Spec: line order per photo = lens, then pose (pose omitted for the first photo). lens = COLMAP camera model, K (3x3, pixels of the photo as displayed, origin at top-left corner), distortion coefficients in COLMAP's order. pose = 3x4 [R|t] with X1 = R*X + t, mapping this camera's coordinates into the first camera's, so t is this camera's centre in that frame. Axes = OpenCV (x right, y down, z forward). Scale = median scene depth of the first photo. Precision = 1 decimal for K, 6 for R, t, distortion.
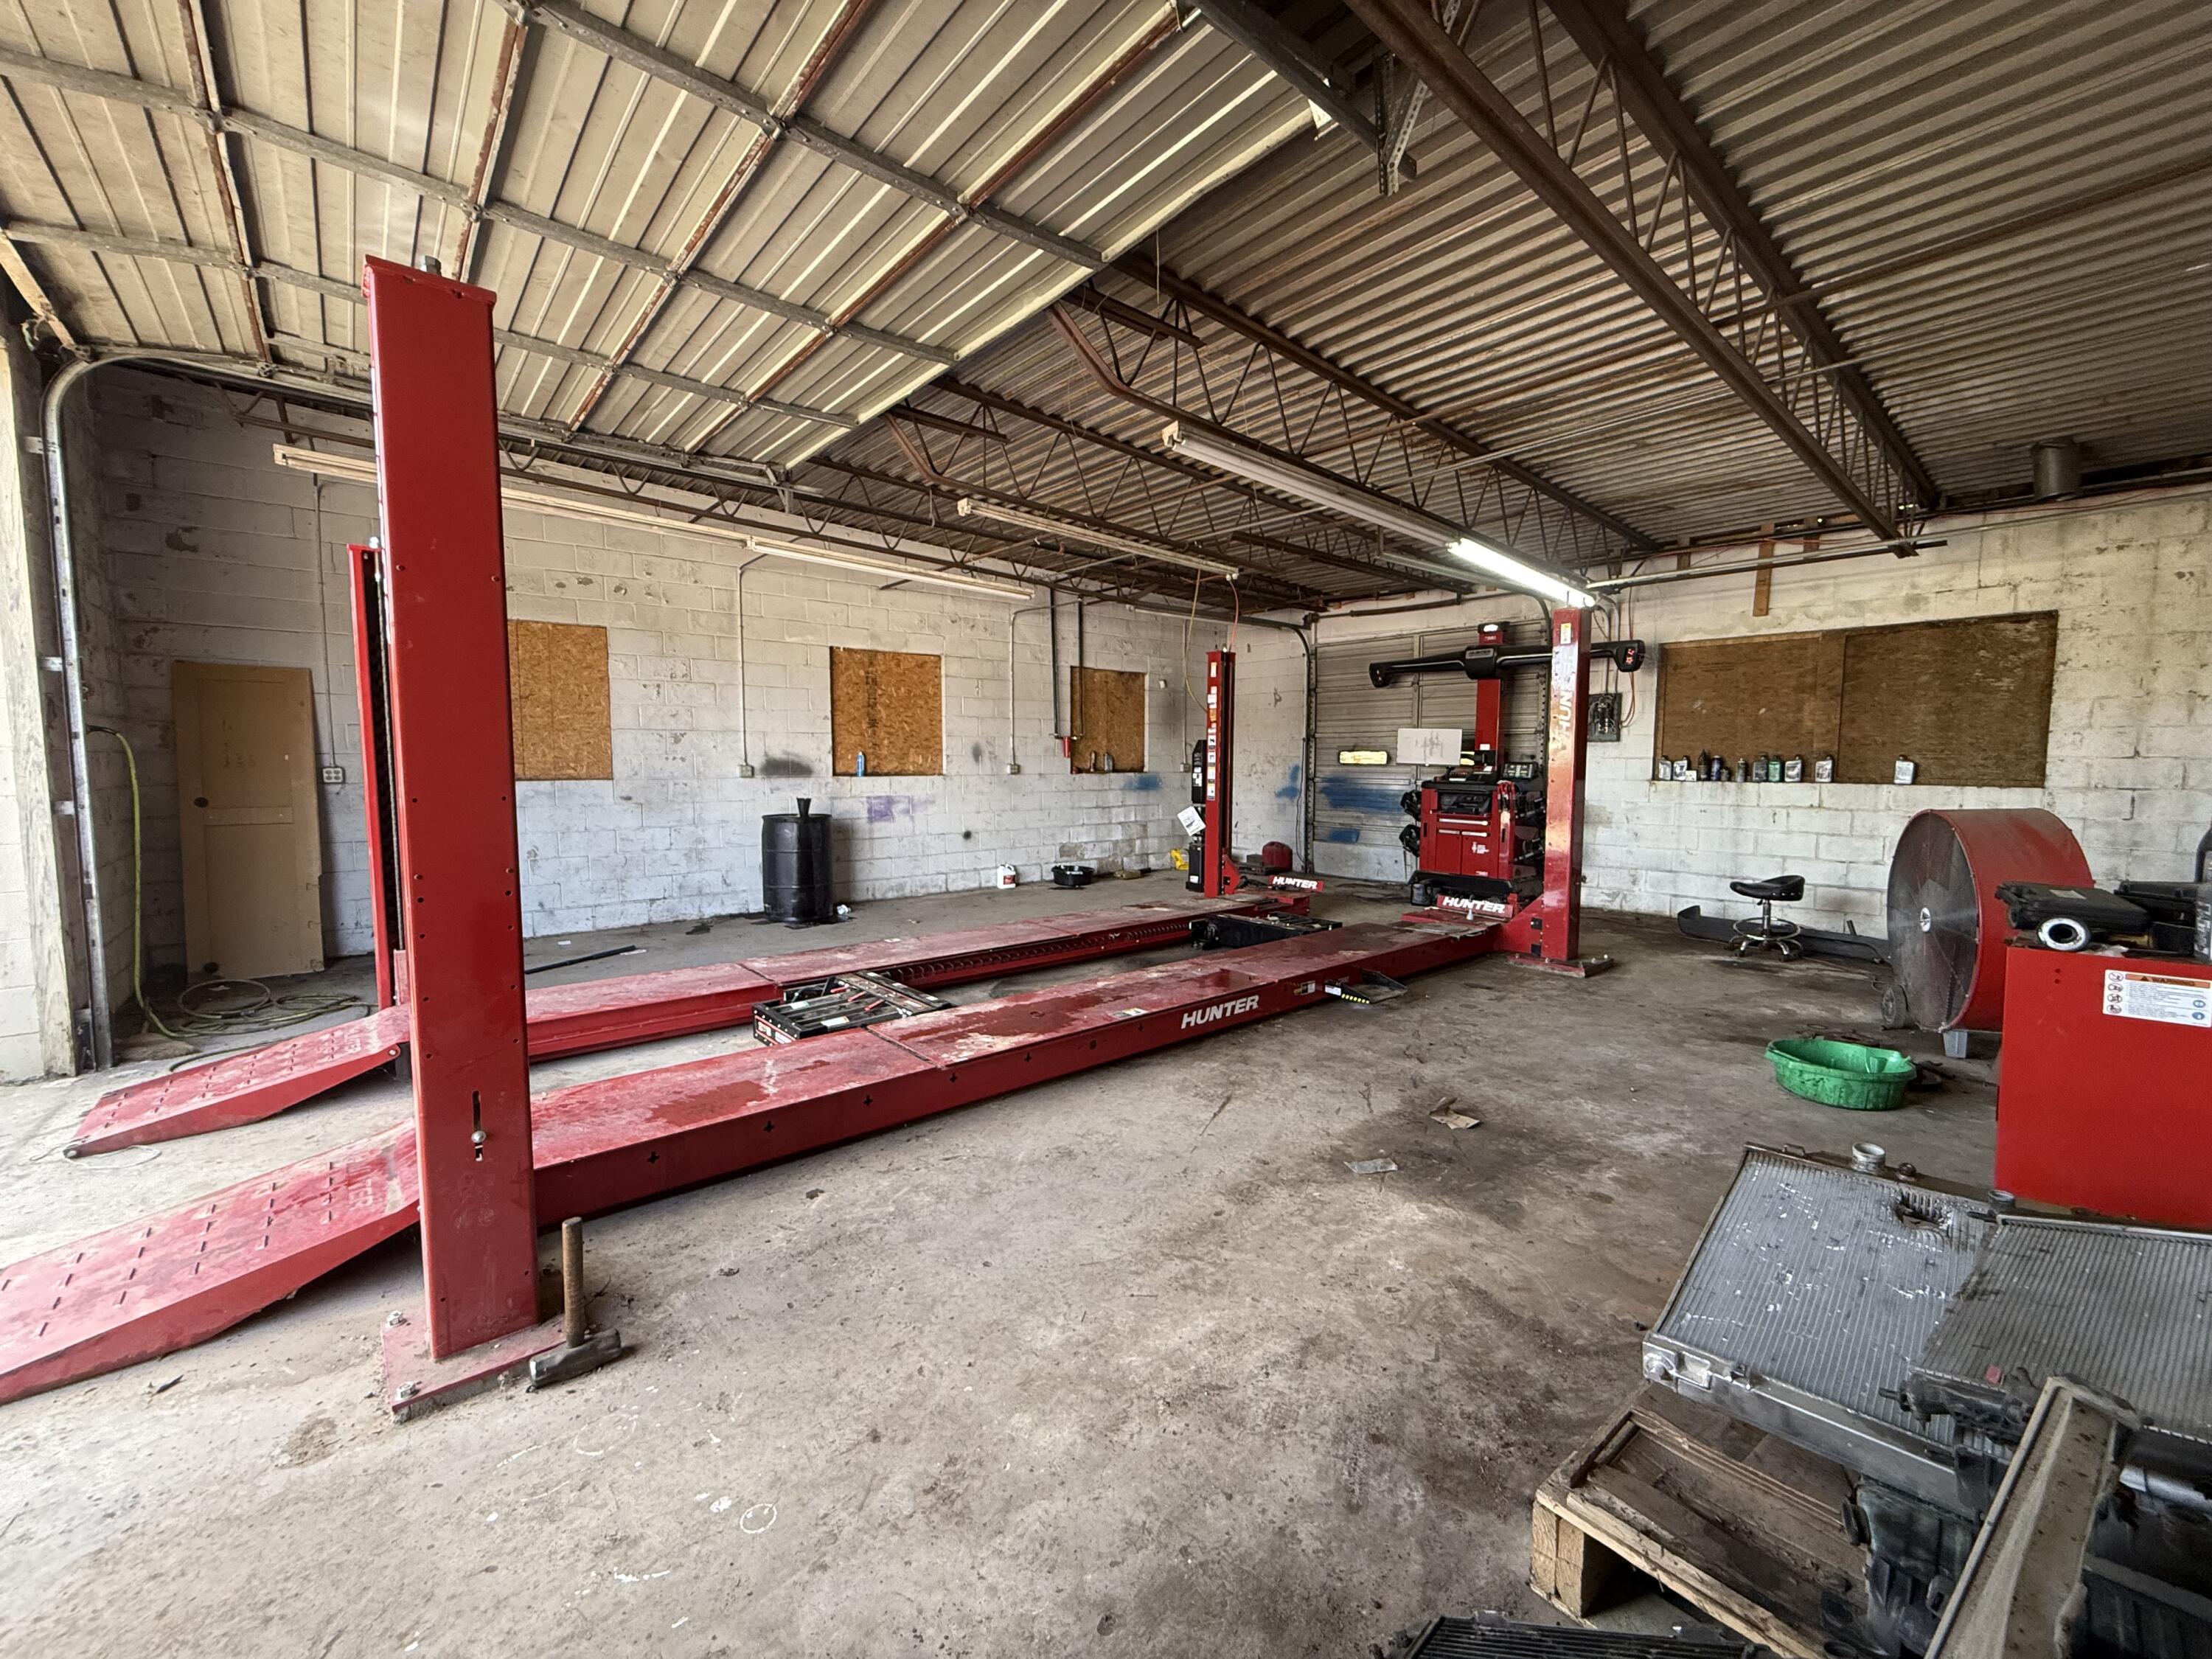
lens RADIAL K [[888.8, 0, 1106.0], [0, 888.8, 829.5], [0, 0, 1]] dist [0.003140, -0.000190]
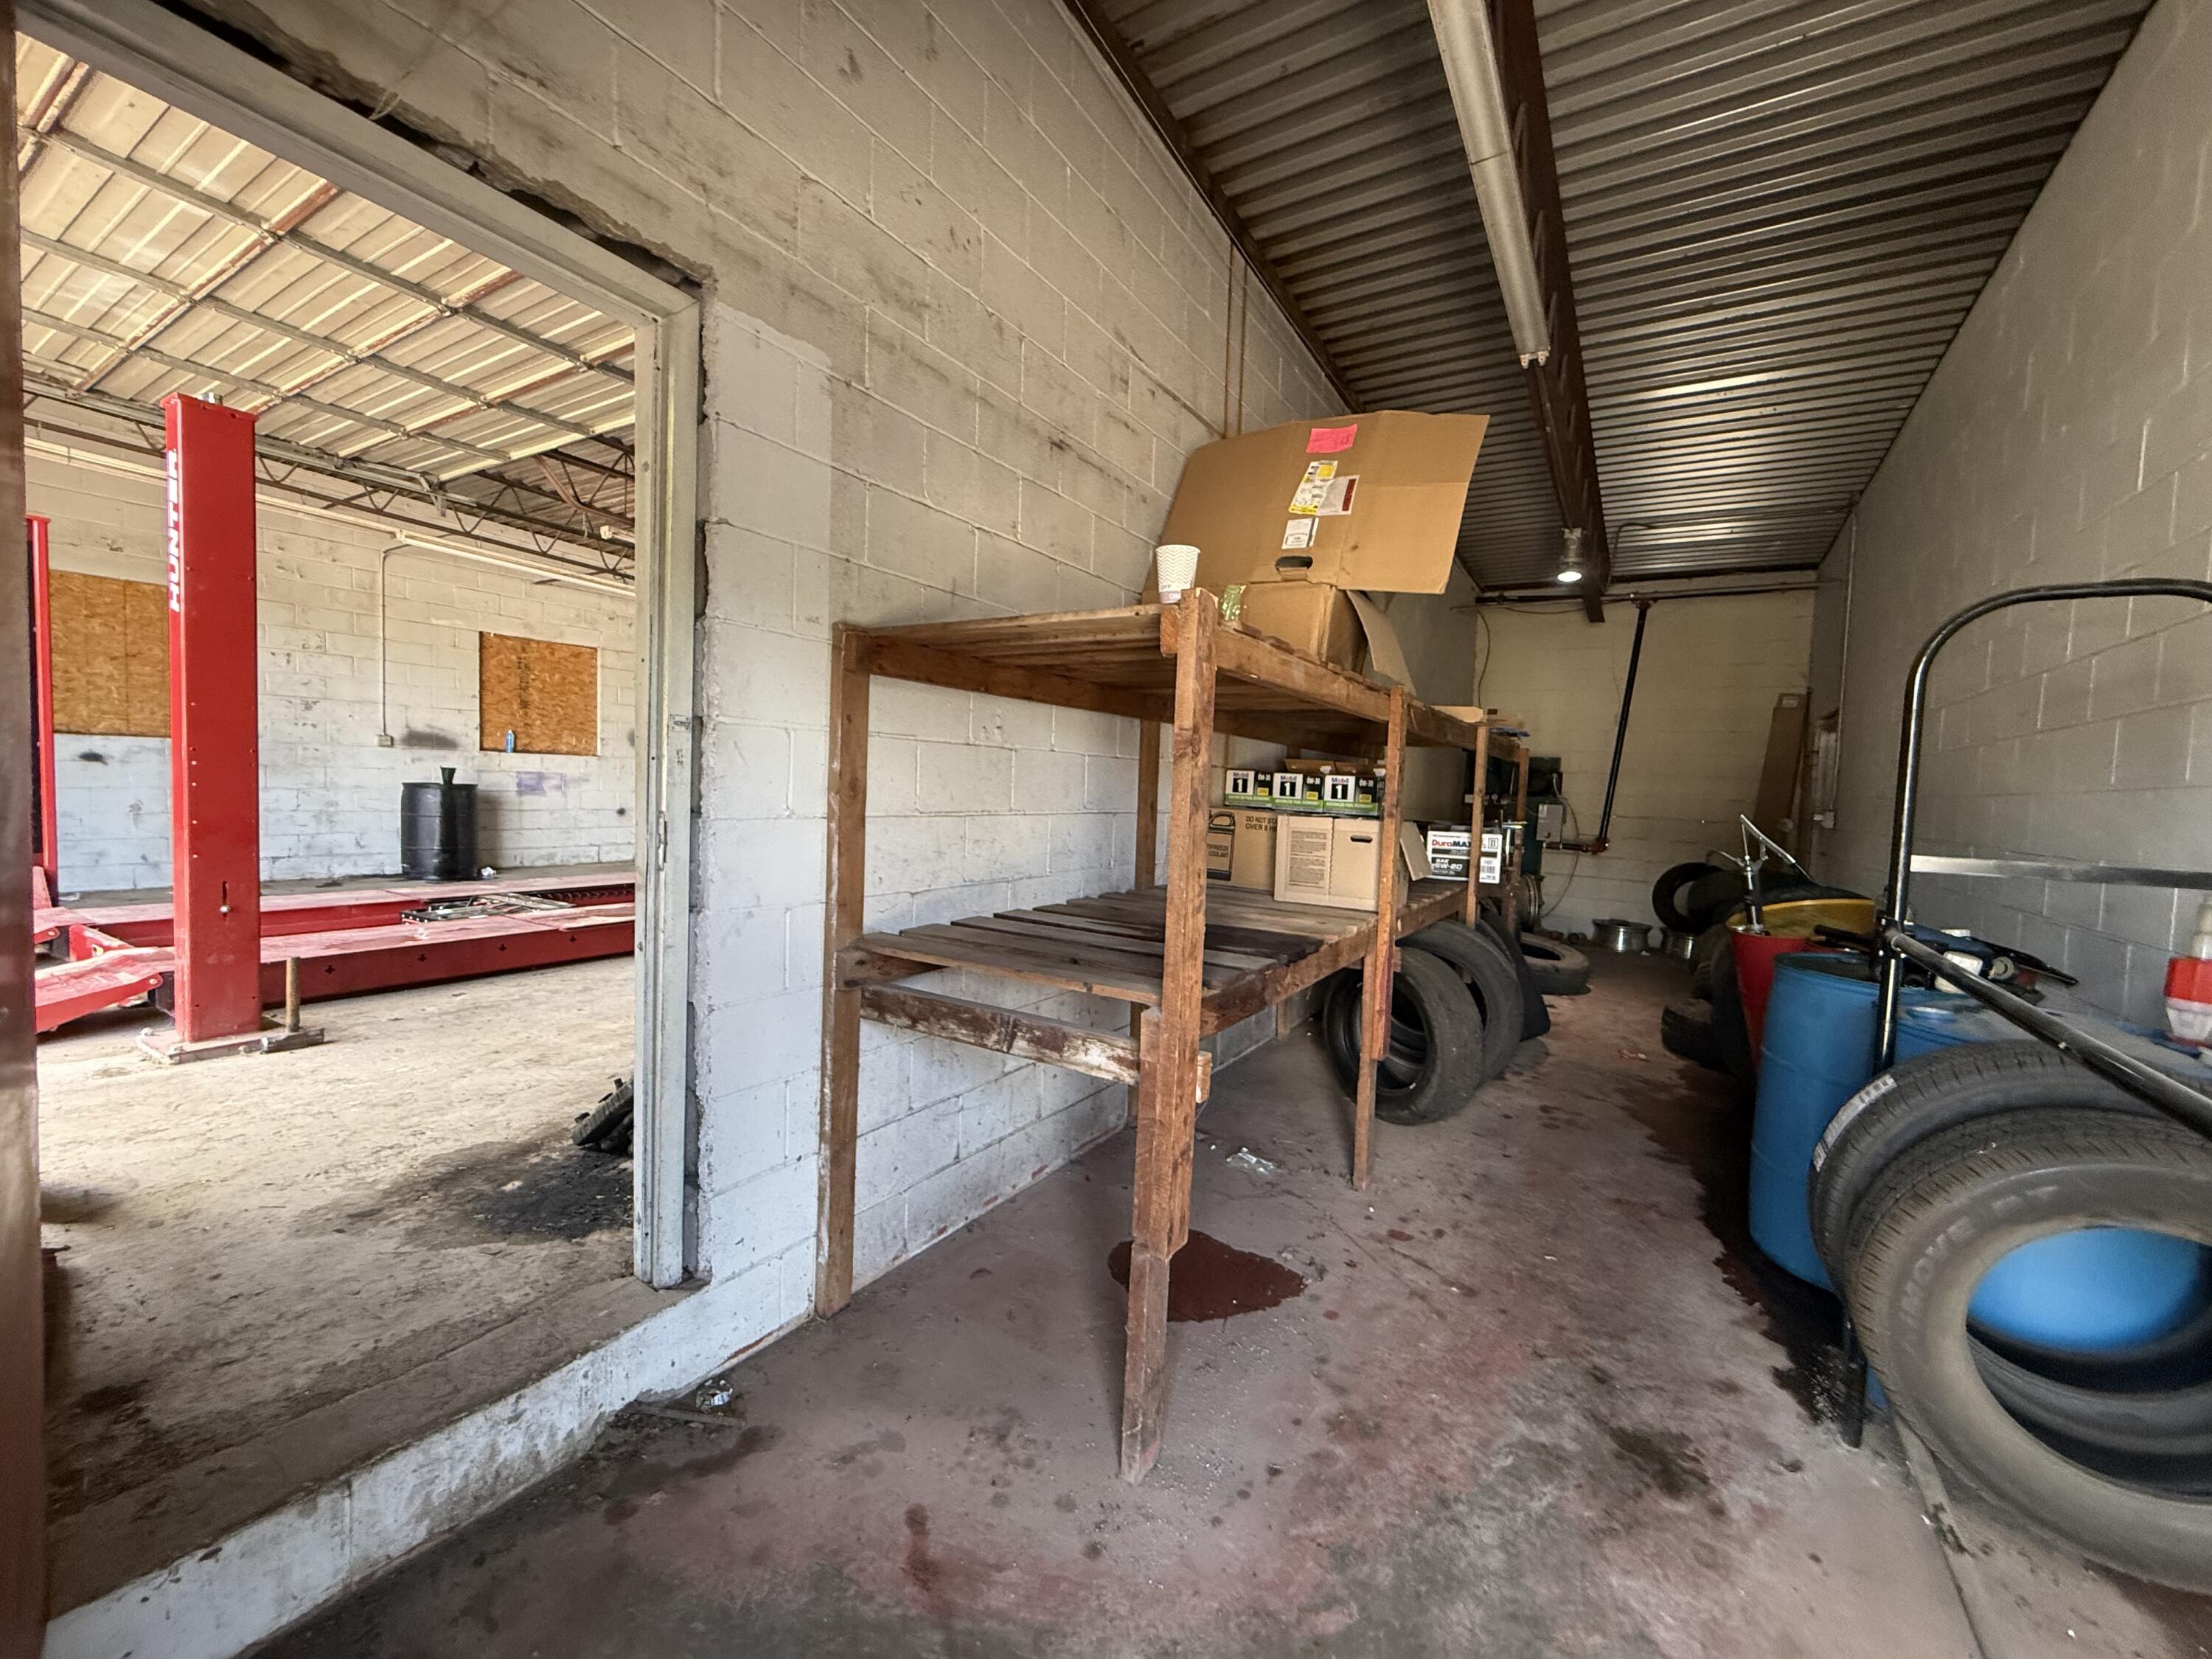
lens RADIAL K [[888.8, 0, 1106.0], [0, 888.8, 829.5], [0, 0, 1]] dist [0.003140, -0.000190]
pose [[0.950648, 0.015697, 0.309873, 0.089381], [-0.009547, 0.999726, -0.021352, 0.055752], [-0.310124, 0.017340, 0.950538, -0.285571]]
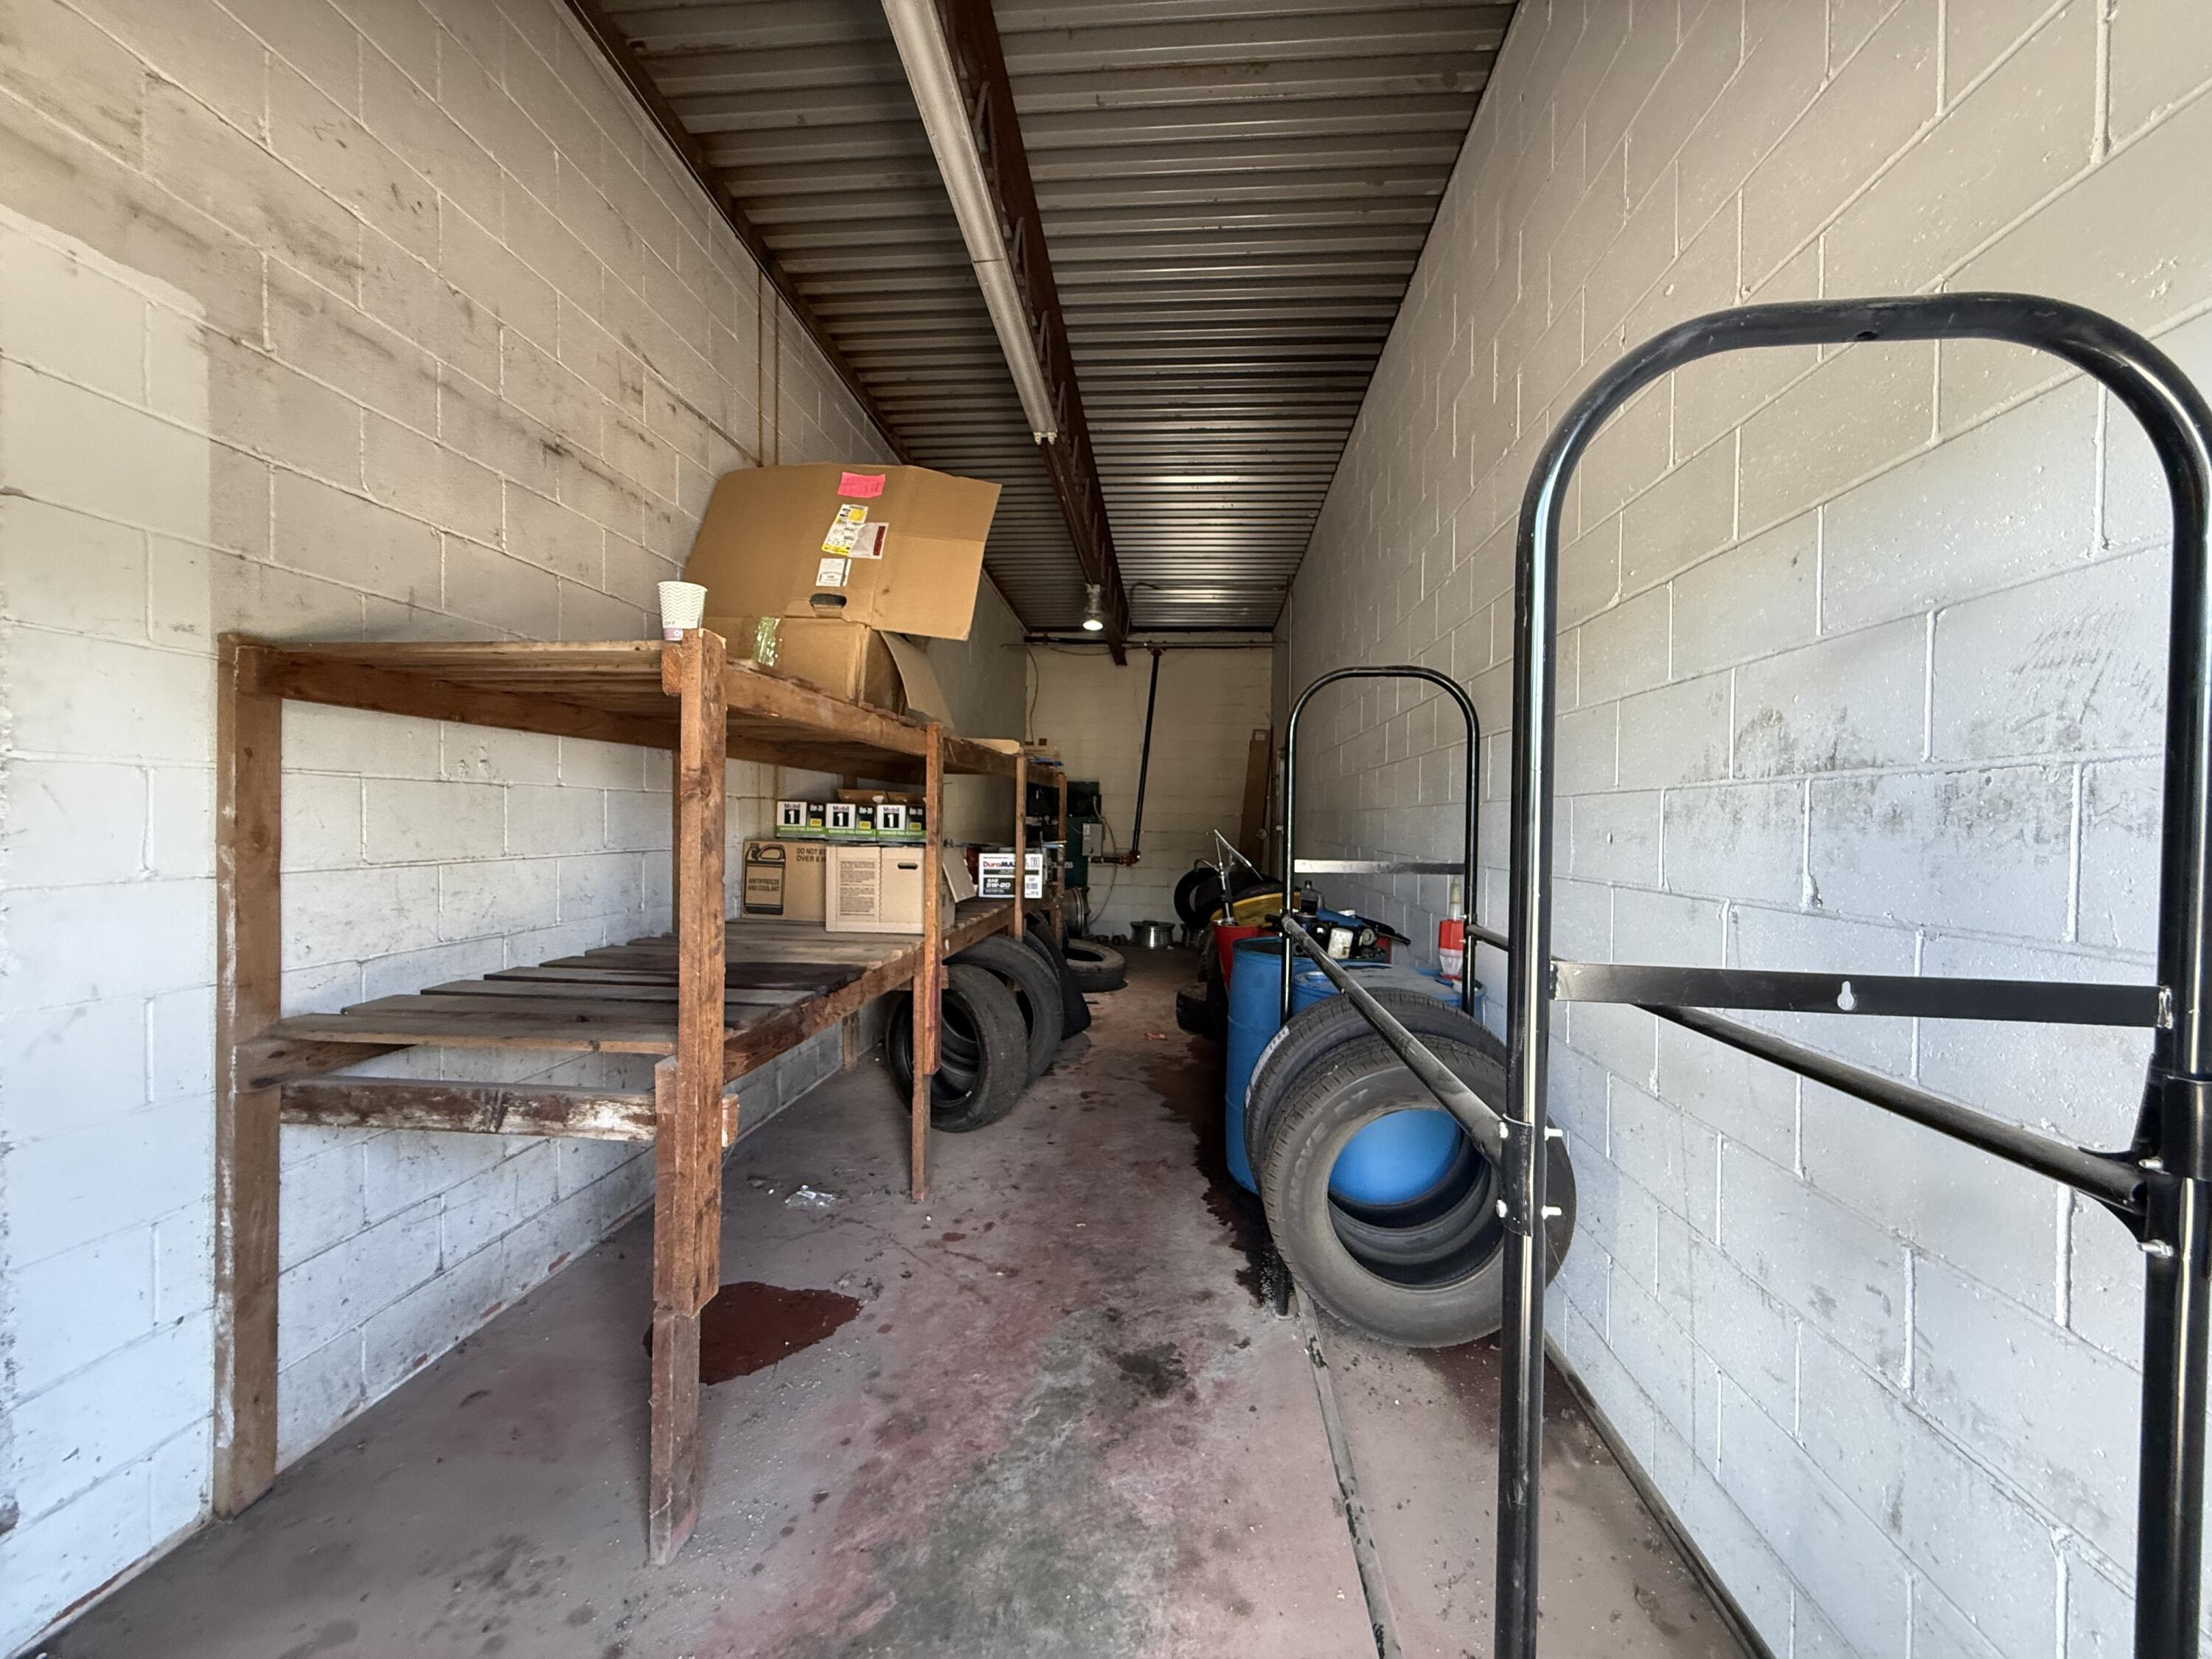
lens RADIAL K [[888.8, 0, 1106.0], [0, 888.8, 829.5], [0, 0, 1]] dist [0.003140, -0.000190]
pose [[0.713446, -0.005154, 0.700691, 0.101043], [0.045744, 0.998182, -0.039235, 0.051972], [-0.699215, 0.060044, 0.712385, -0.328320]]
